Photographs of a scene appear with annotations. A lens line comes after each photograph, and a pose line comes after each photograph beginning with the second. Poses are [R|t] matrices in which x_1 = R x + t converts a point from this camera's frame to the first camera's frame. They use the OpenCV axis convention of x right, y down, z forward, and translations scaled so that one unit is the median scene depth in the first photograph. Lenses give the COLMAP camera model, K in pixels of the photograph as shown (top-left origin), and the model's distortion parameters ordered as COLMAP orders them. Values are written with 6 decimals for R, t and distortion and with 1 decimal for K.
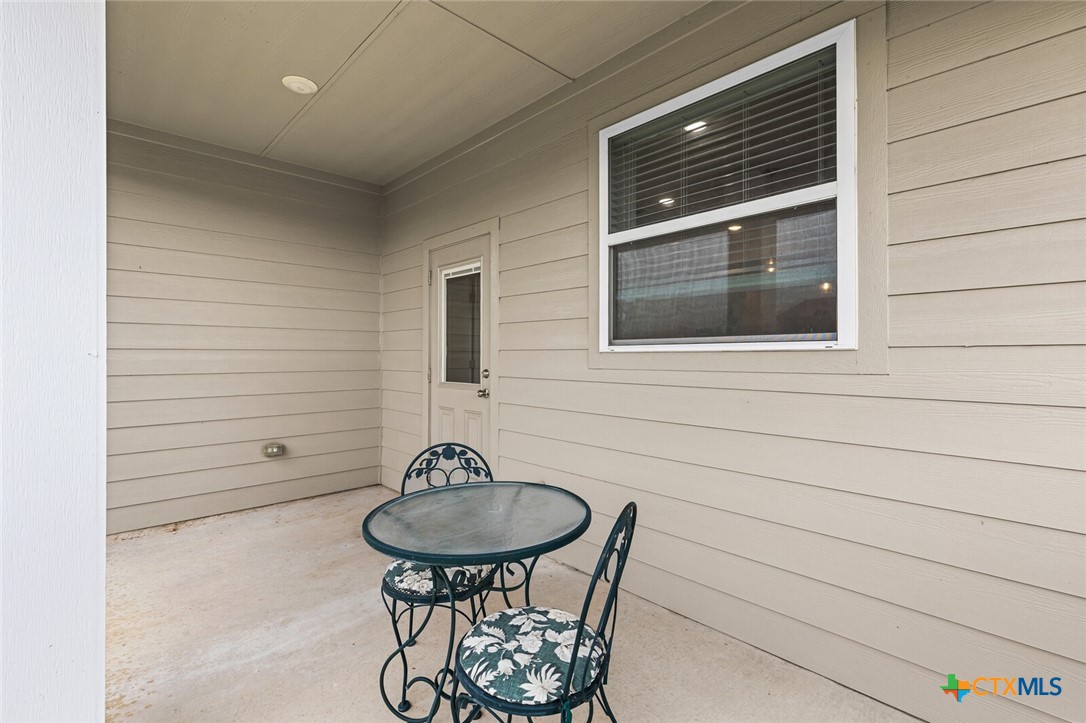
lens RADIAL K [[499.0, 0, 542.7], [0, 499.0, 358.6], [0, 0, 1]] dist [0.000561, 0.000028]
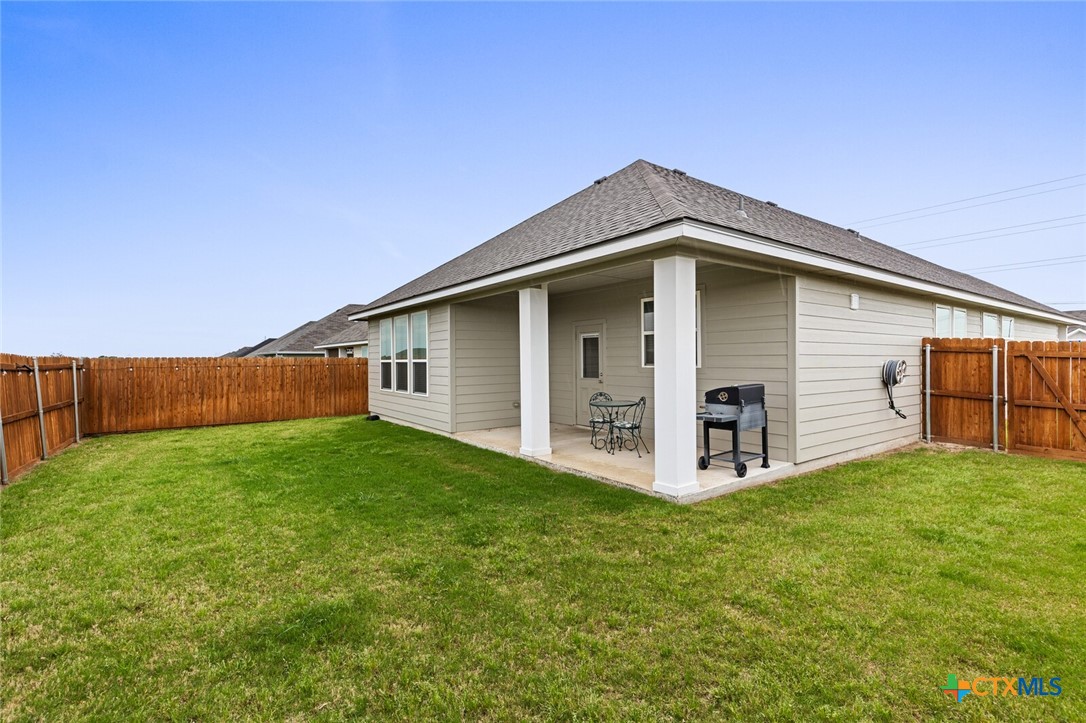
lens RADIAL K [[499.0, 0, 544.4], [0, 499.0, 363.4], [0, 0, 1]] dist [0.000561, 0.000028]
pose [[0.993645, -0.003723, -0.112499, -0.114698], [0.003721, 0.999993, -0.000228, -0.031688], [0.112499, -0.000192, 0.993652, -1.770141]]
